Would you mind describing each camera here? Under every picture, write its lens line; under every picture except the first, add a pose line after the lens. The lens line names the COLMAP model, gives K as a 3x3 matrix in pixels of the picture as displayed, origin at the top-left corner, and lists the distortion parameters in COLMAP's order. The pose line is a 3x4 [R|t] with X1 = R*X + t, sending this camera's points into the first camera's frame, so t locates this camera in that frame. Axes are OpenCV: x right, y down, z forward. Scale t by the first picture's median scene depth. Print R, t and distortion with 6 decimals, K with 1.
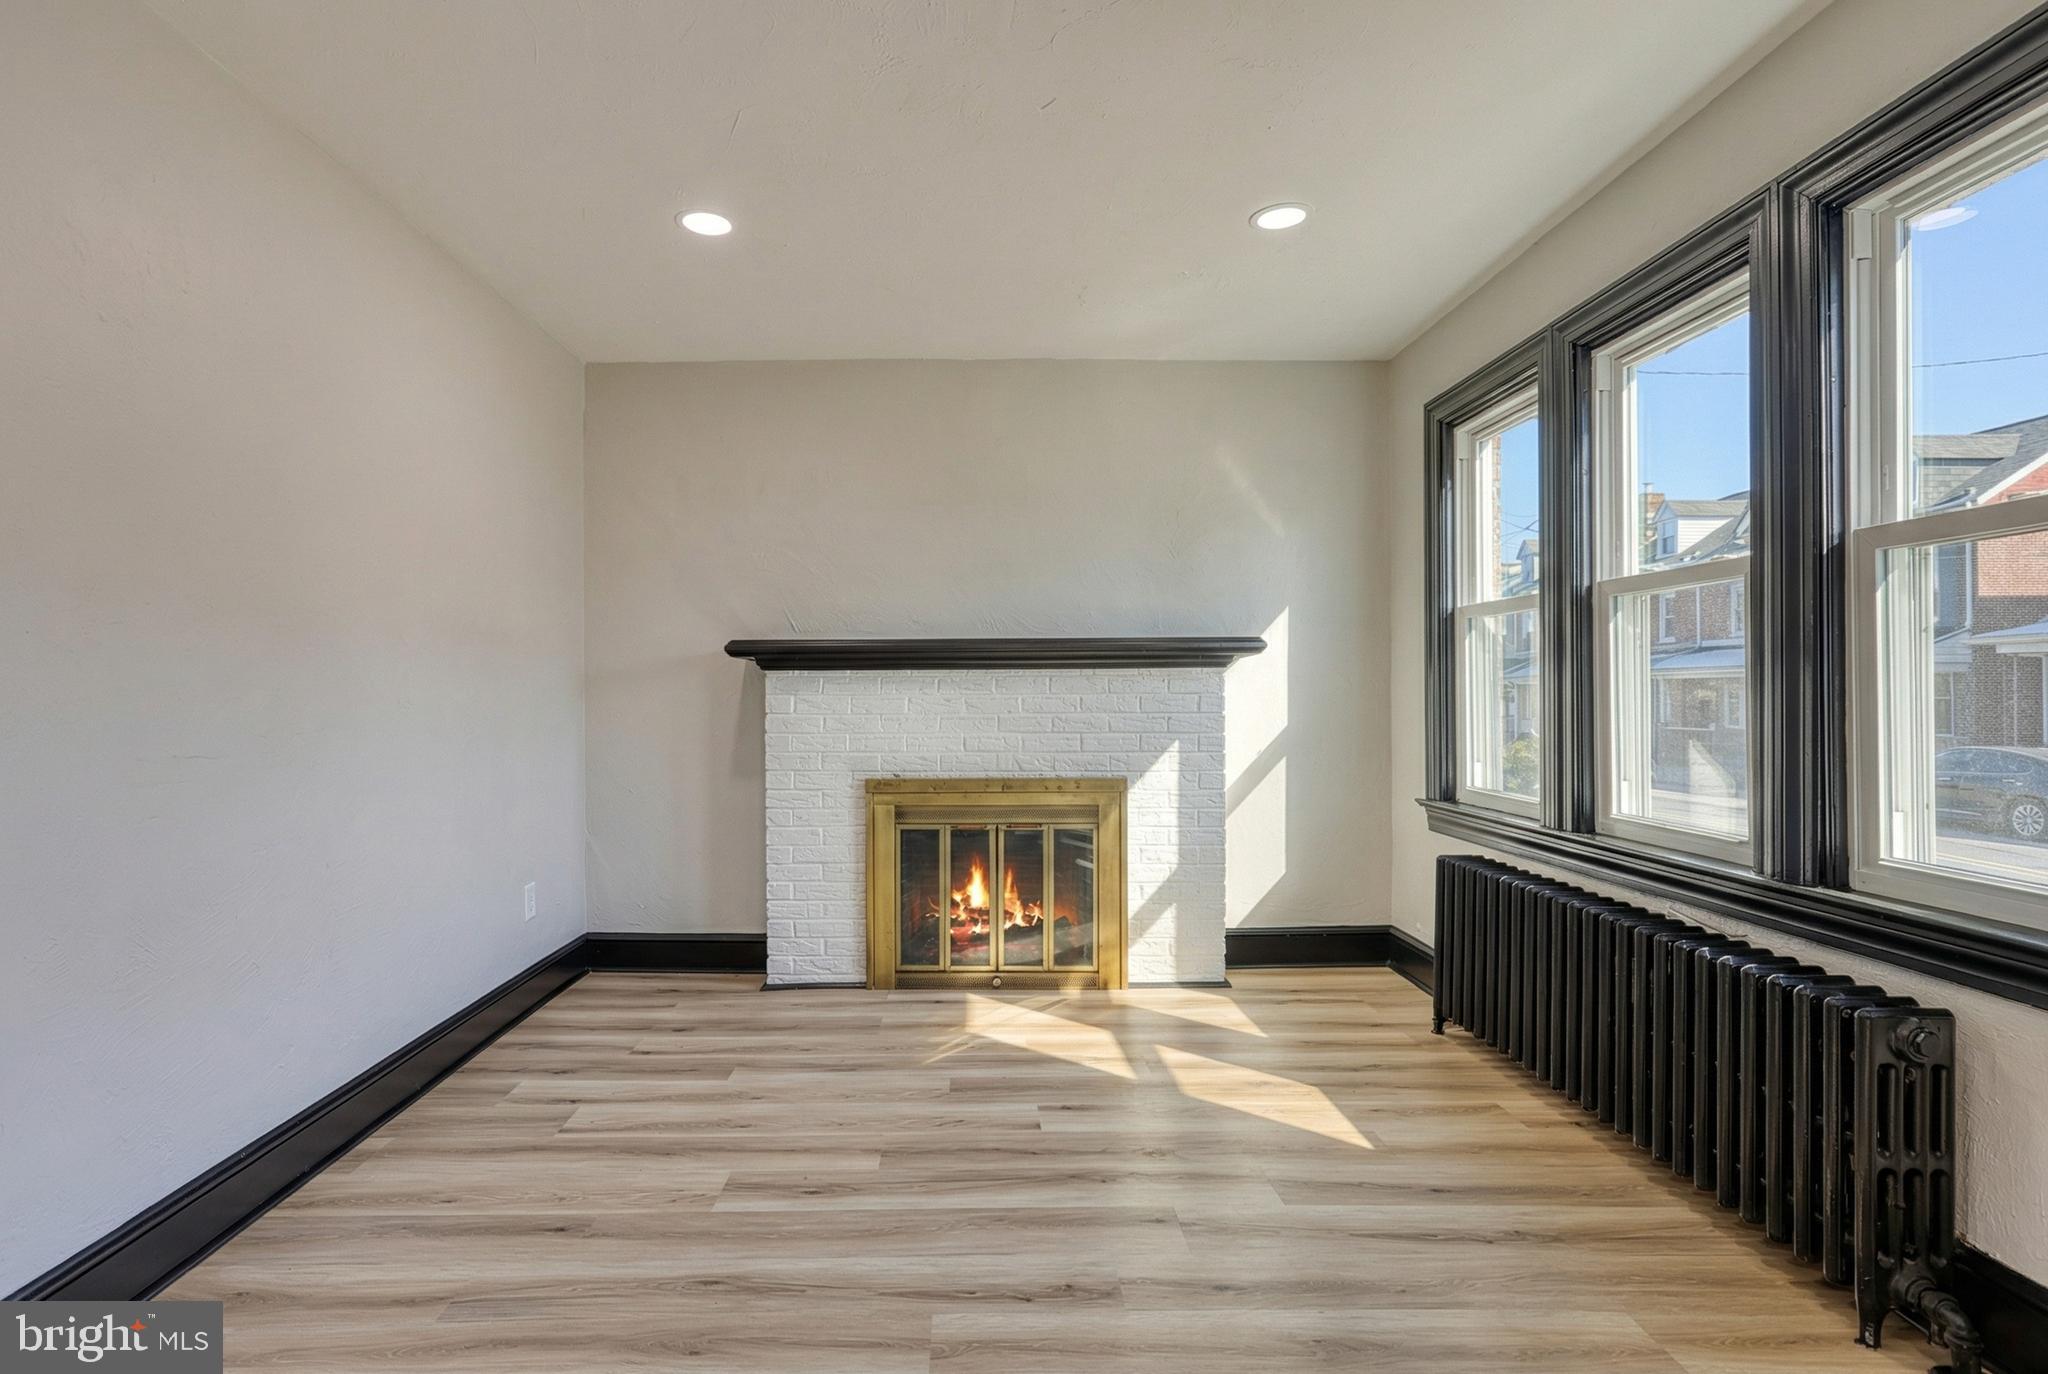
lens RADIAL K [[1004.5, 0, 1026.0], [0, 1004.5, 689.1], [0, 0, 1]] dist [-0.000225, 0.000621]
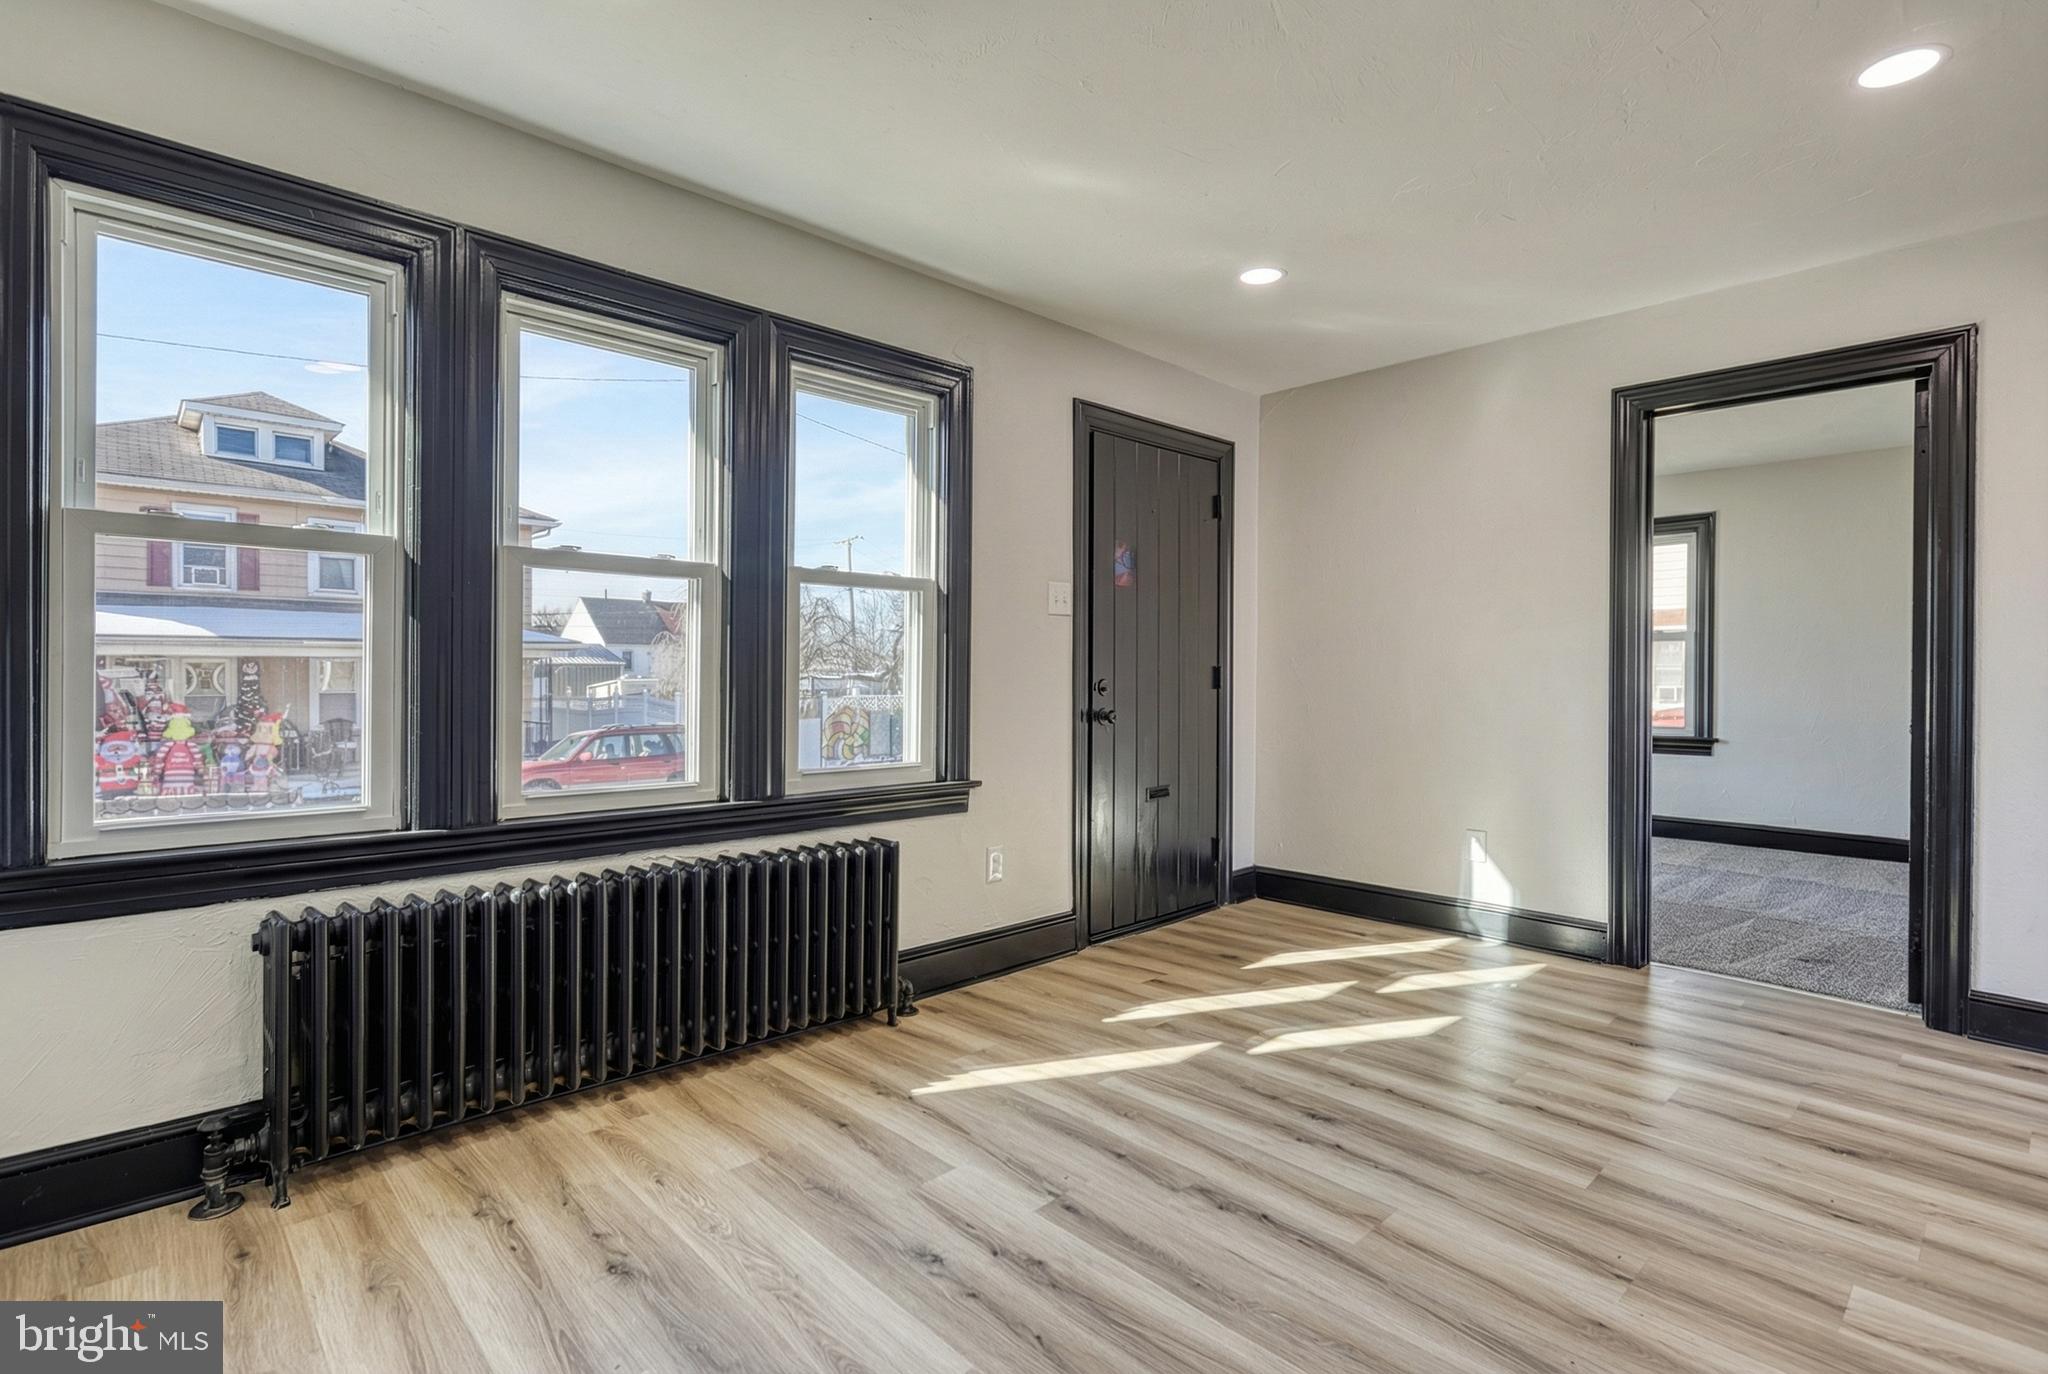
lens RADIAL K [[1004.5, 0, 1014.0], [0, 1004.5, 644.3], [0, 0, 1]] dist [-0.000225, 0.000621]
pose [[-0.663628, 0.018736, 0.747828, -0.322588], [-0.010430, 0.999357, -0.034293, 0.009586], [-0.747990, -0.030558, -0.663006, 0.960344]]
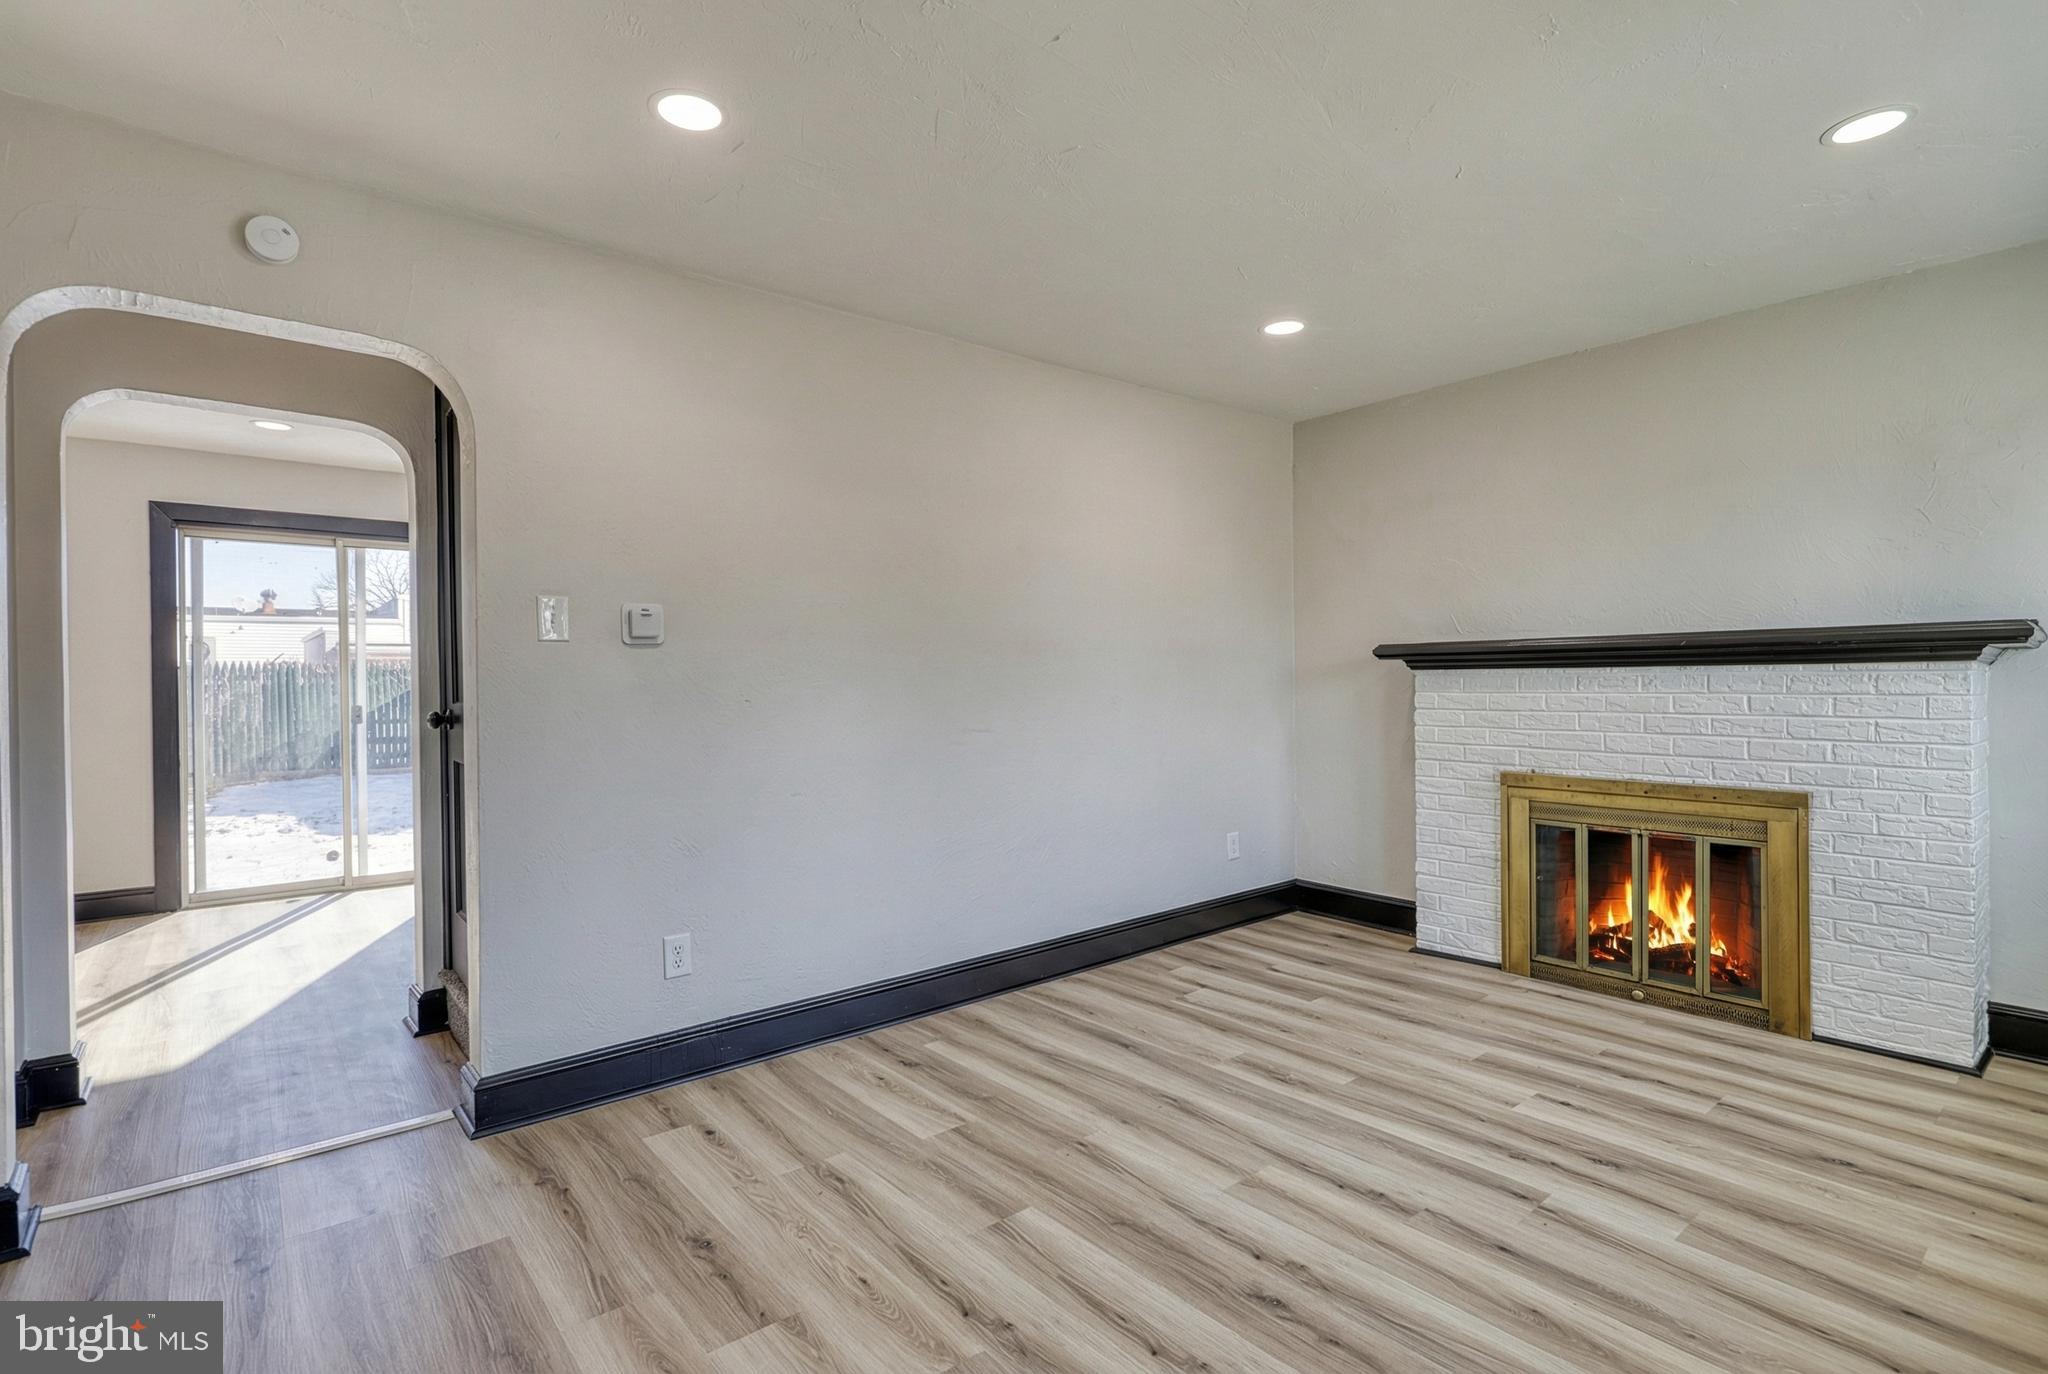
lens RADIAL K [[1004.5, 0, 1037.5], [0, 1004.5, 687.9], [0, 0, 1]] dist [-0.000225, 0.000621]
pose [[0.629317, 0.004271, -0.777137, 0.360942], [0.012948, 0.999788, 0.015980, -0.022767], [0.777040, -0.020119, 0.629129, -0.040089]]
